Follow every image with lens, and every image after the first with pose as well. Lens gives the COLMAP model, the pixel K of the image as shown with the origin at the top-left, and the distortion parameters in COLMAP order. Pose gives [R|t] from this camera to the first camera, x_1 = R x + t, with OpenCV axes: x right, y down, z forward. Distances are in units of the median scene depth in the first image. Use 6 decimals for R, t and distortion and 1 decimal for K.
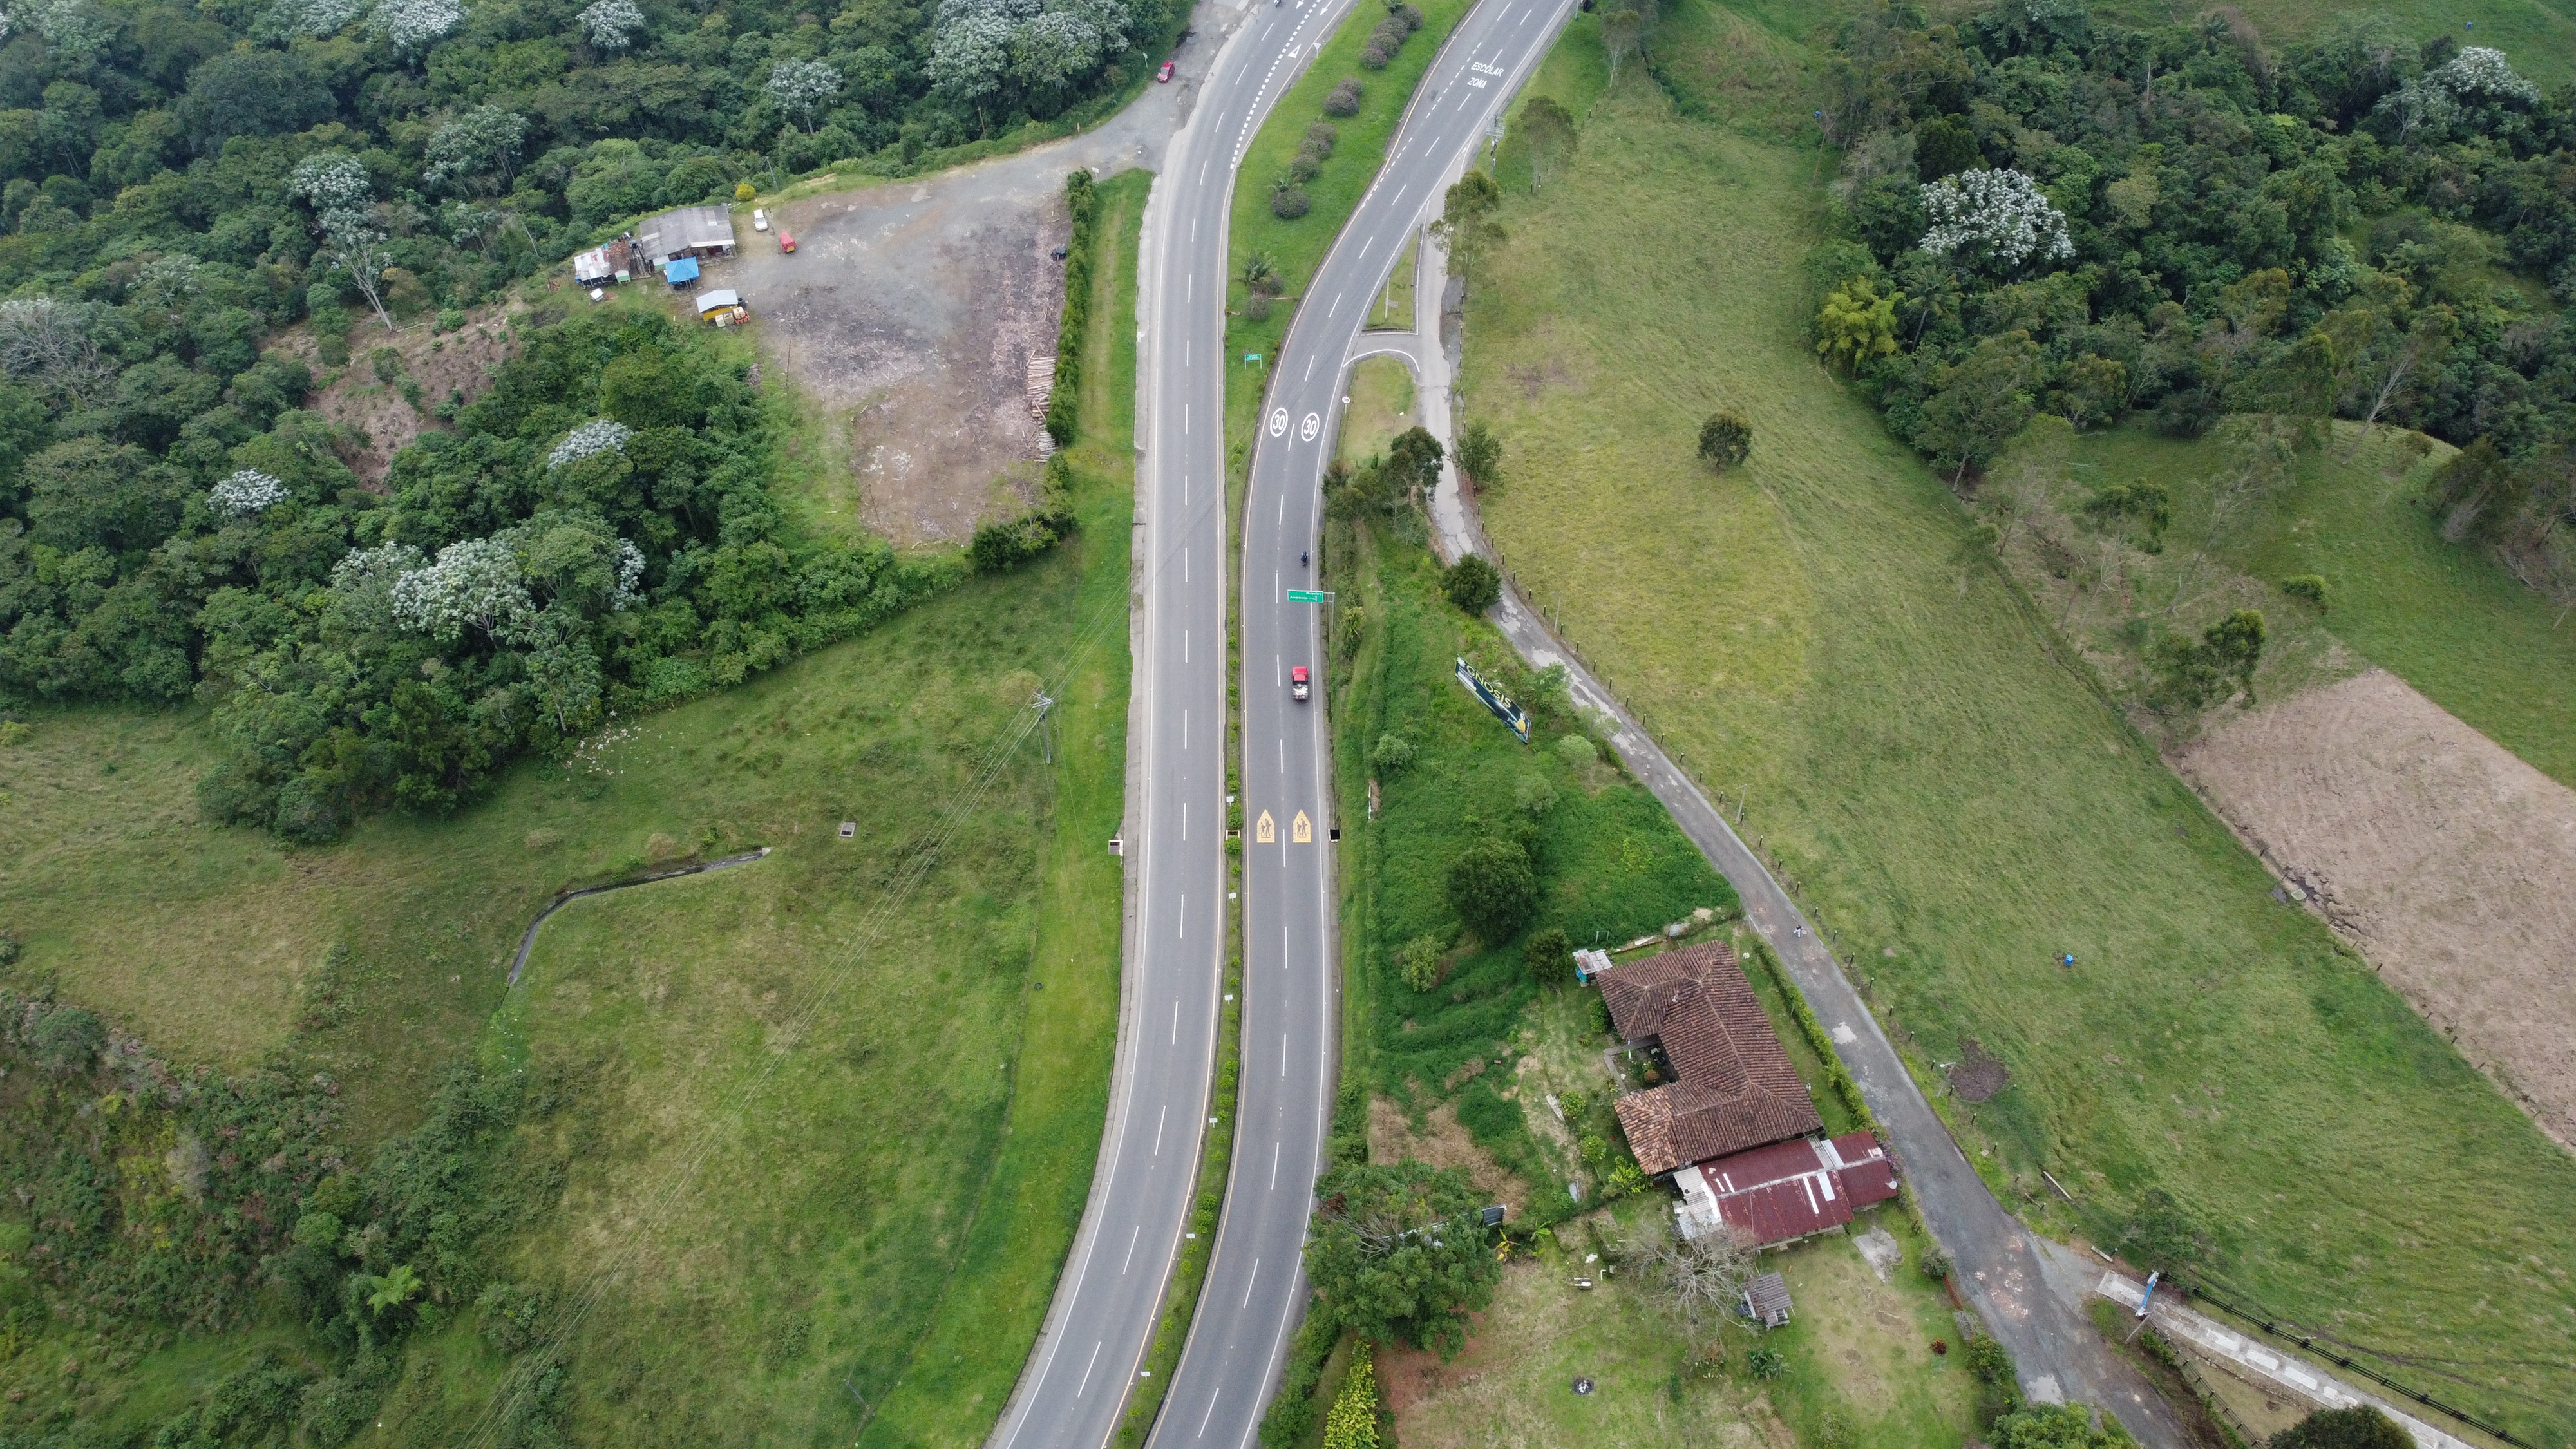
lens RADIAL K [[1933.9, 0, 1284.6], [0, 1933.9, 730.4], [0, 0, 1]] dist [0.007046, -0.008768]
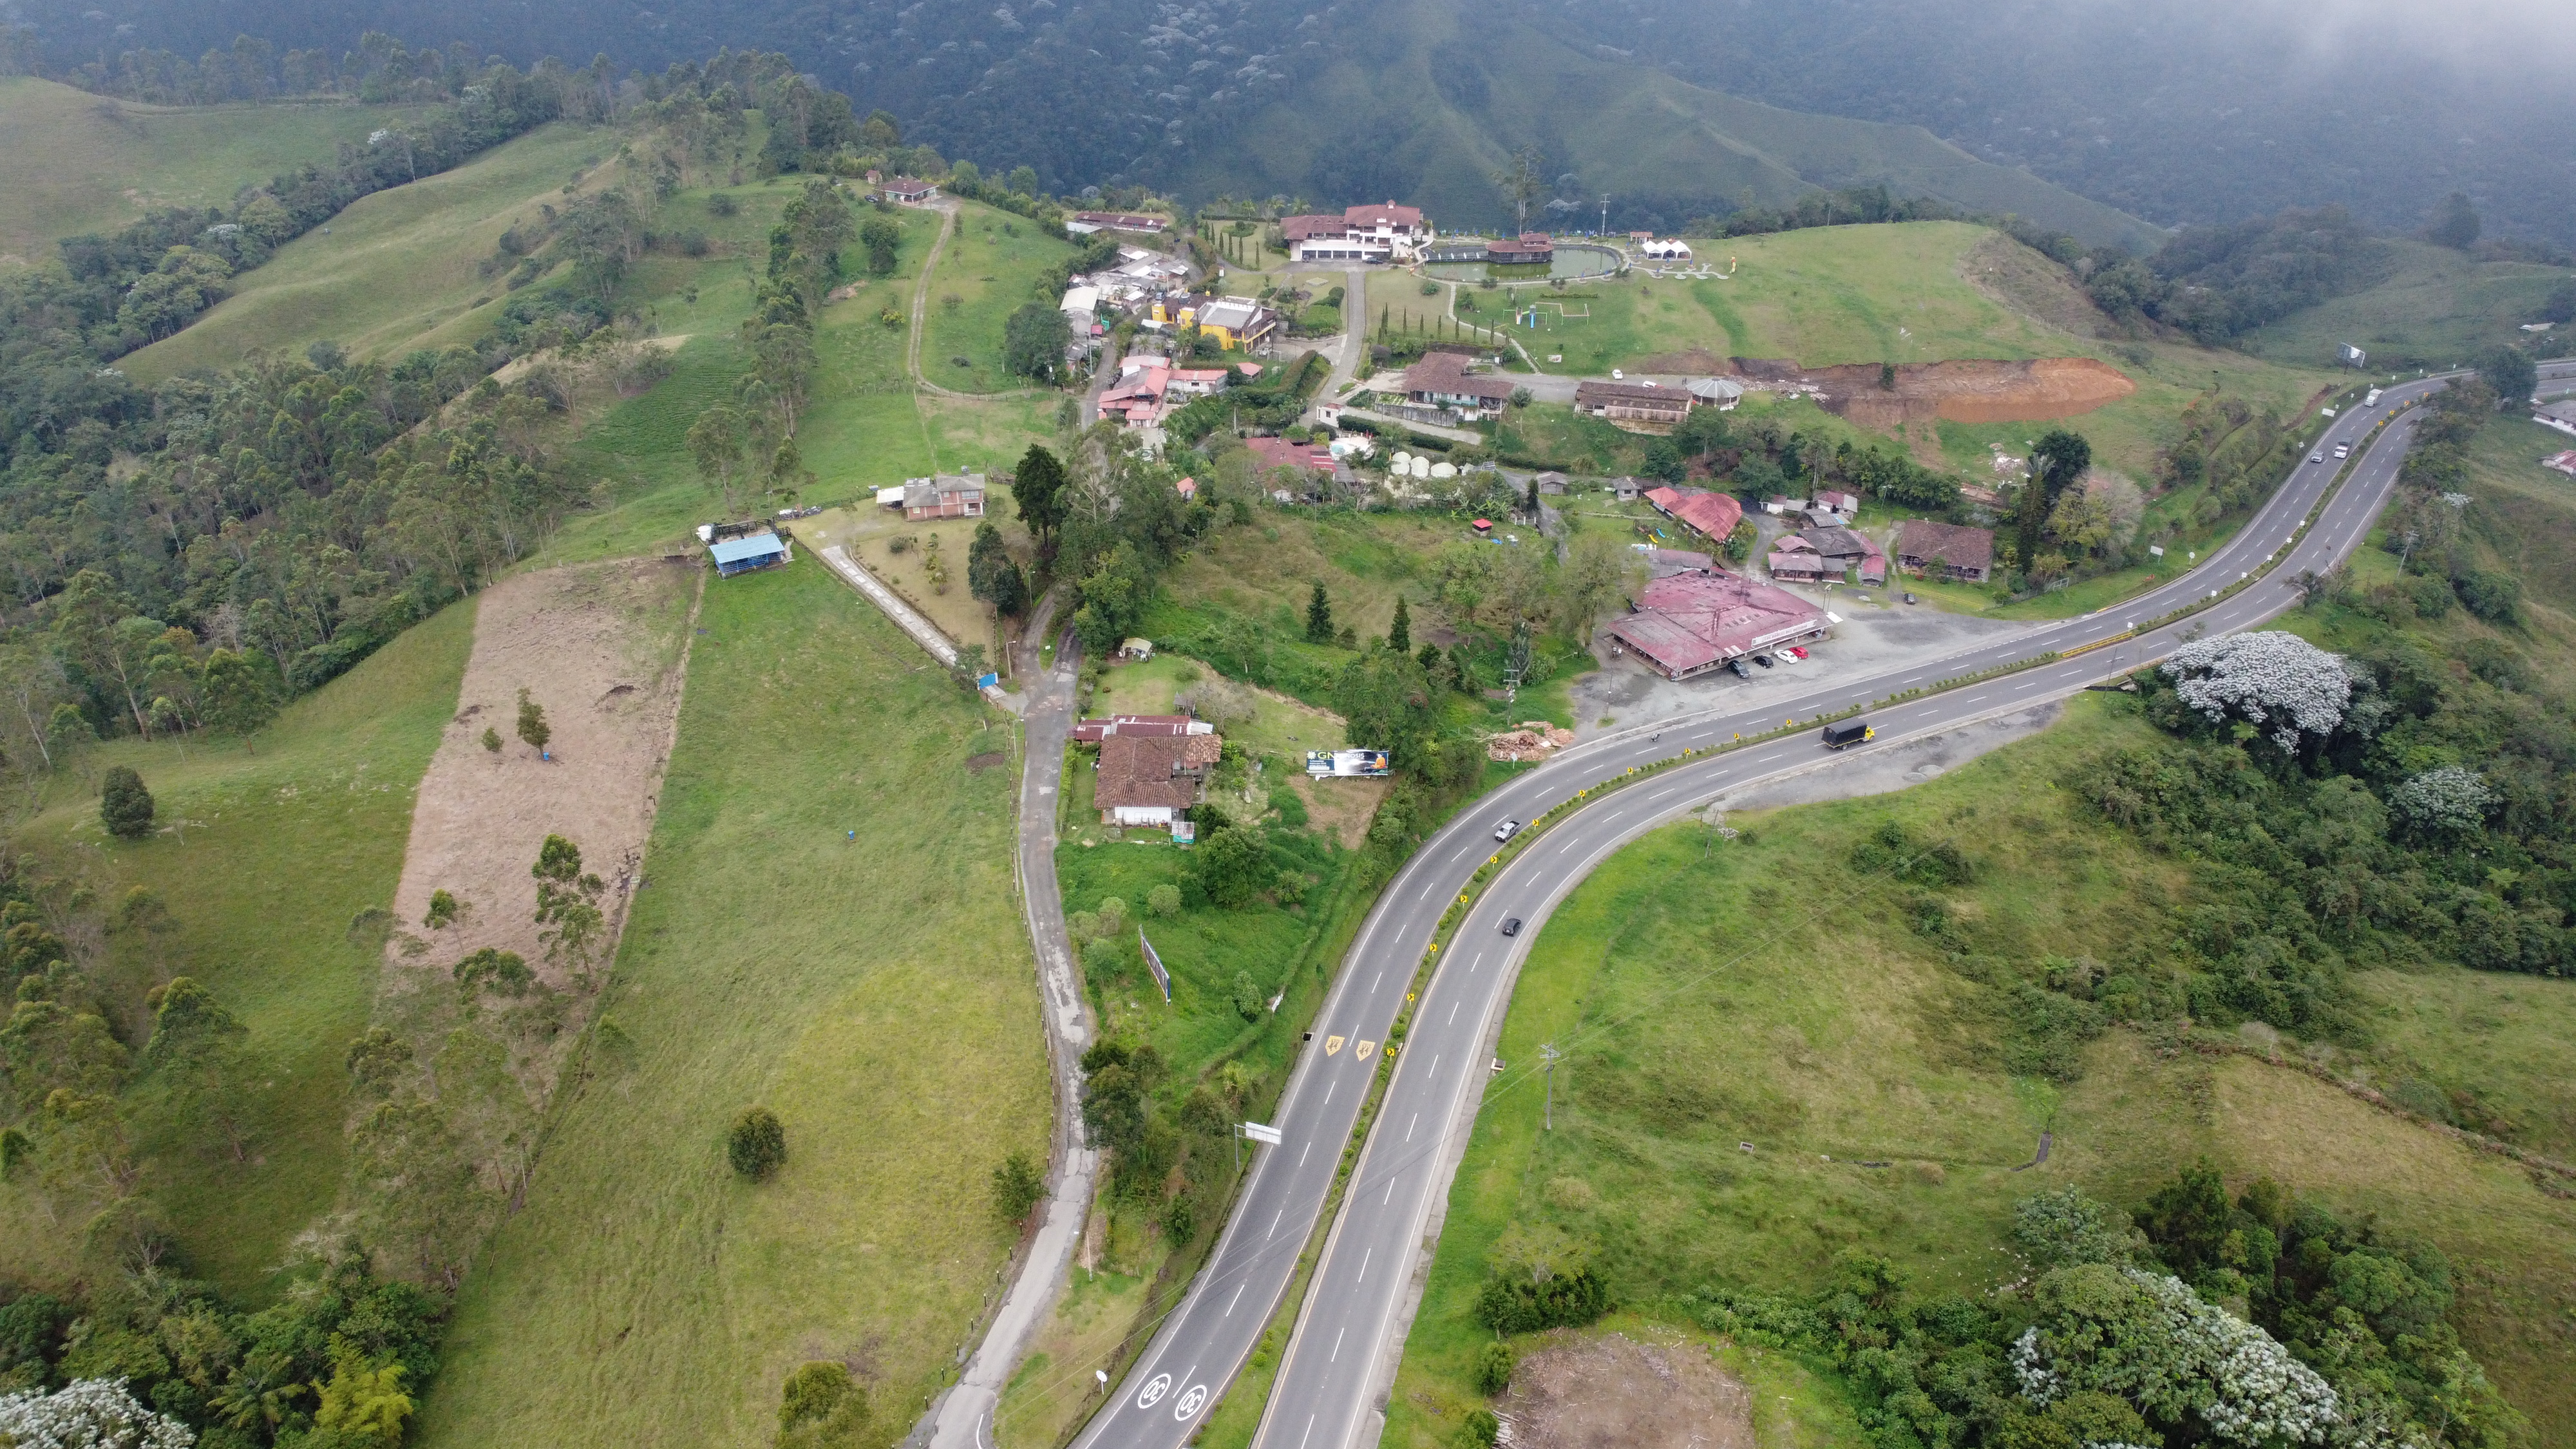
lens RADIAL K [[1946.6, 0, 1284.8], [0, 1946.6, 734.9], [0, 0, 1]] dist [0.014936, -0.011488]
pose [[-0.957678, -0.117604, 0.262723, -0.237785], [0.239933, 0.178072, 0.954318, -1.058473], [-0.159015, 0.976964, -0.142319, 0.971471]]
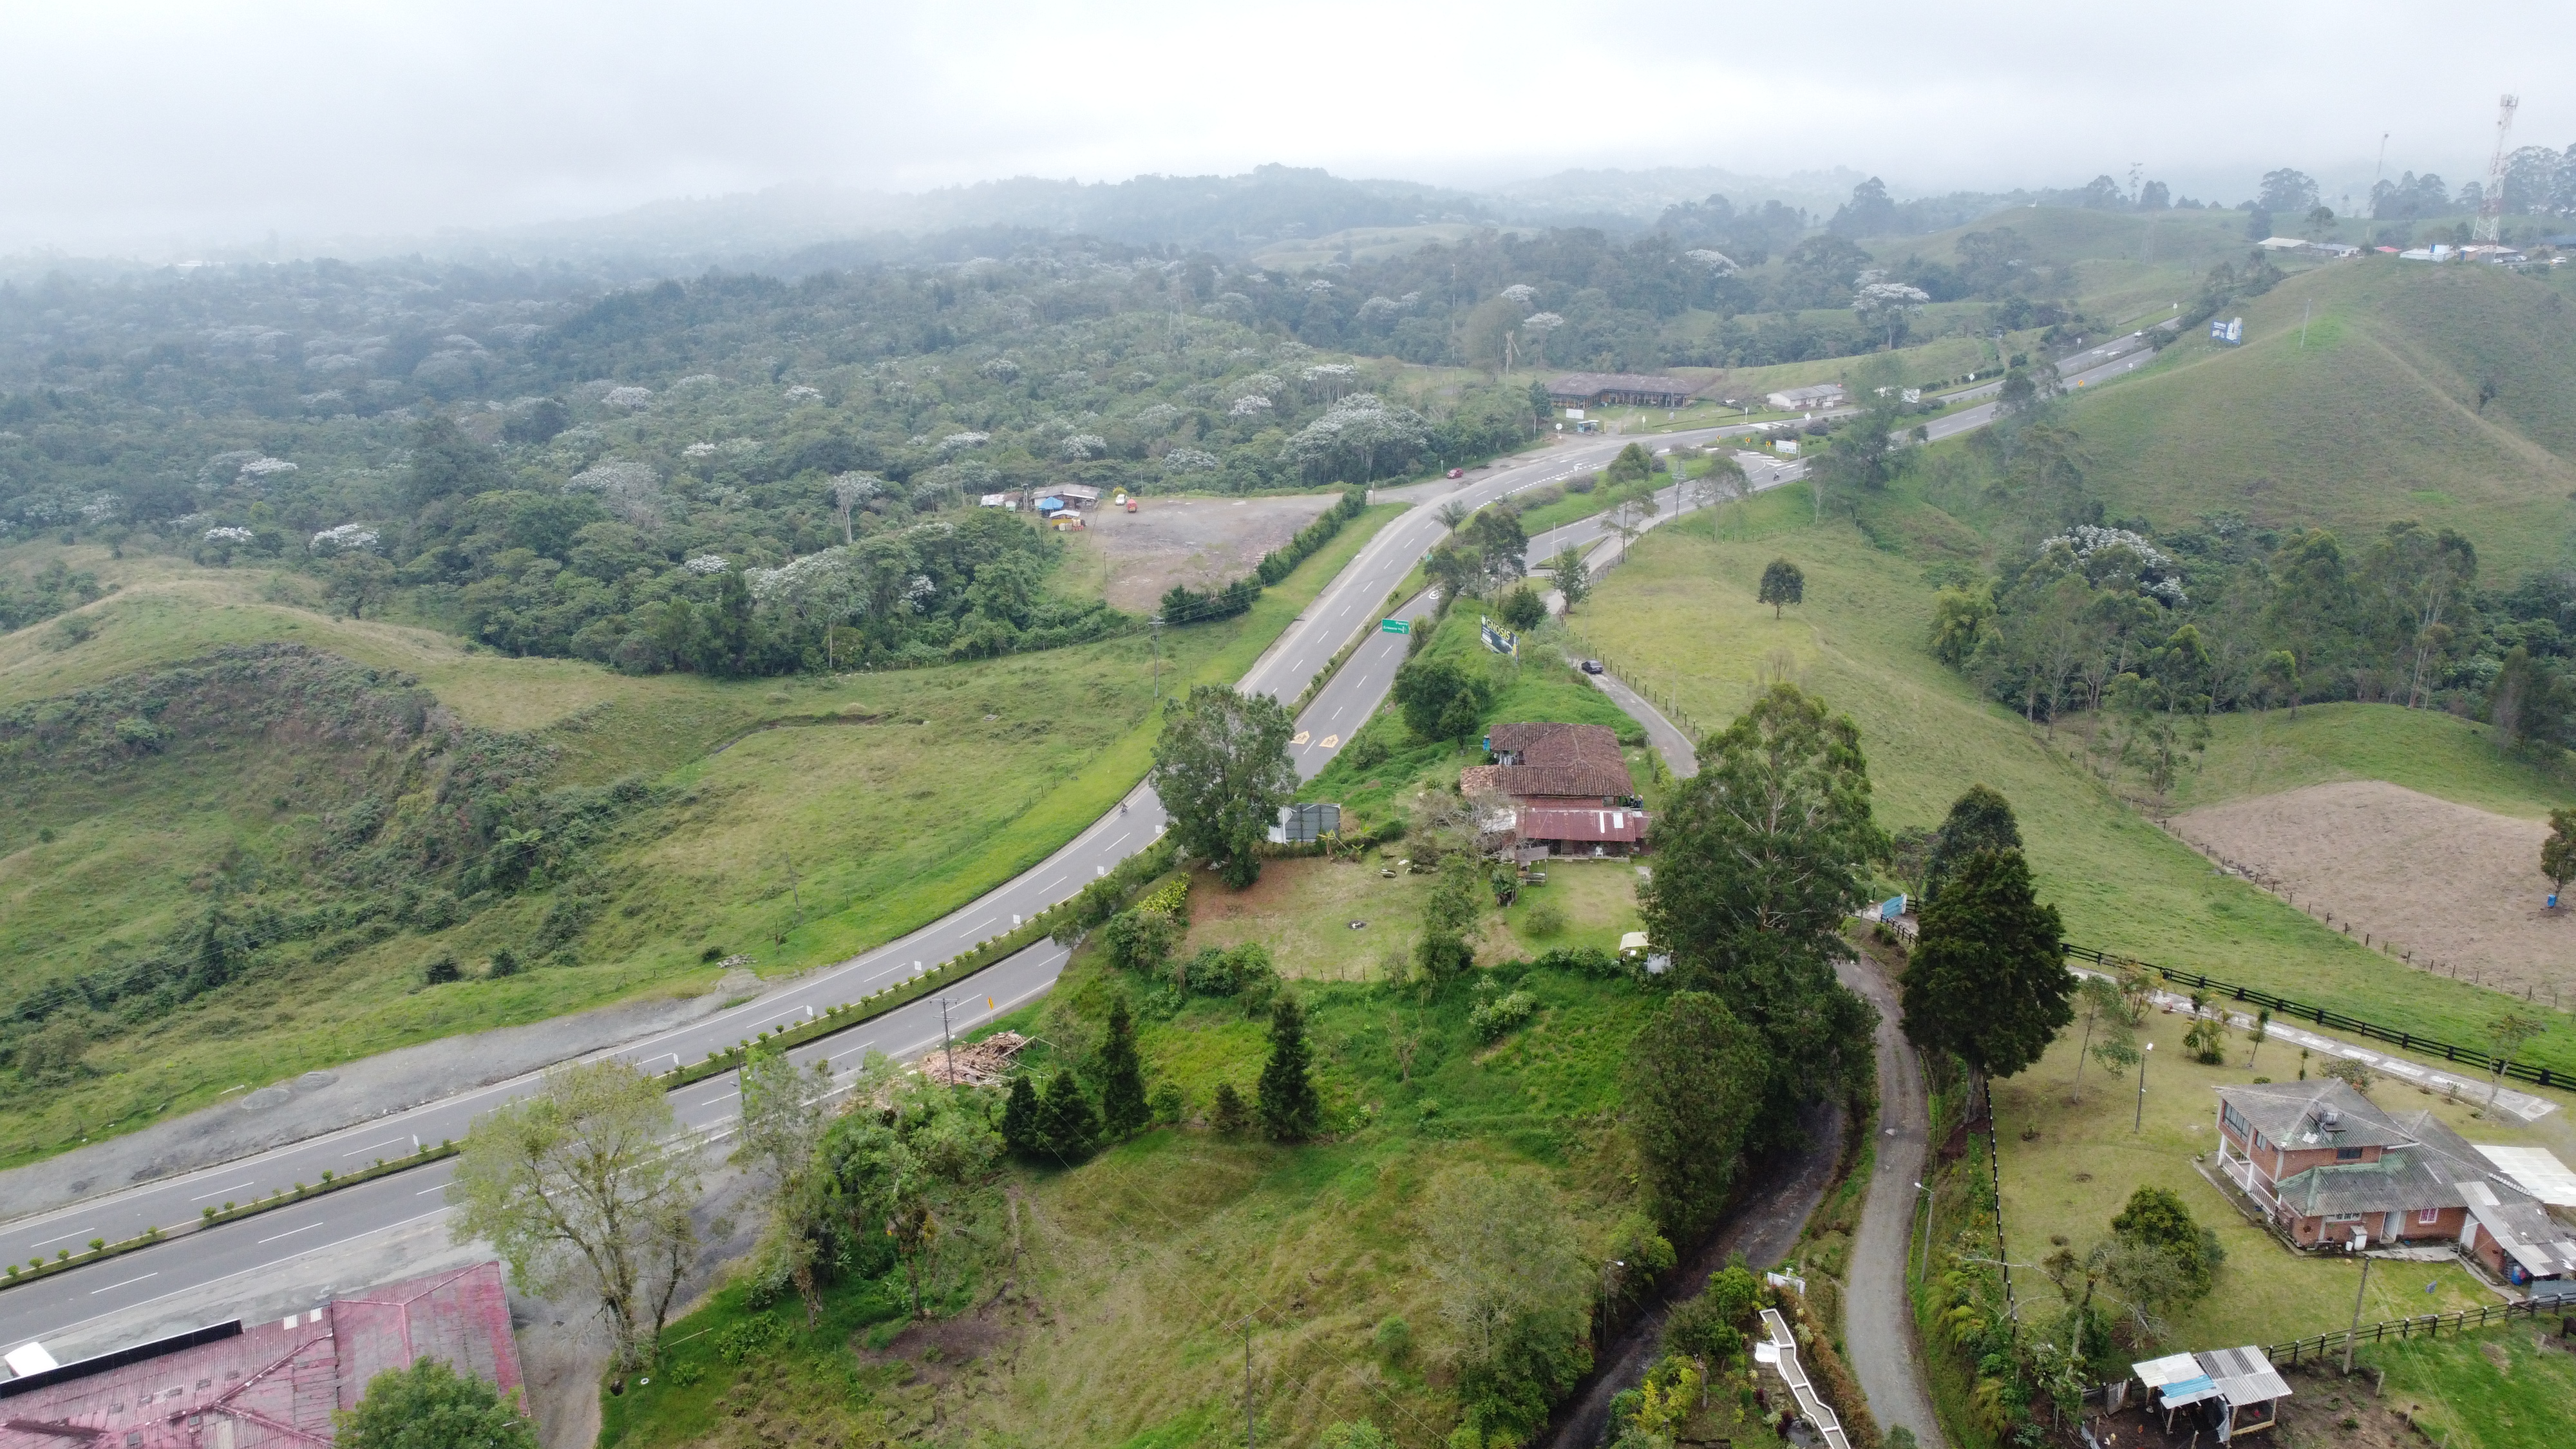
lens RADIAL K [[1936.4, 0, 1286.3], [0, 1936.4, 721.1], [0, 0, 1]] dist [0.008997, -0.004505]
pose [[0.941361, 0.110843, -0.318674, 0.352617], [-0.263462, 0.831518, -0.489045, 0.614644], [0.210776, 0.544326, 0.811962, 0.026541]]
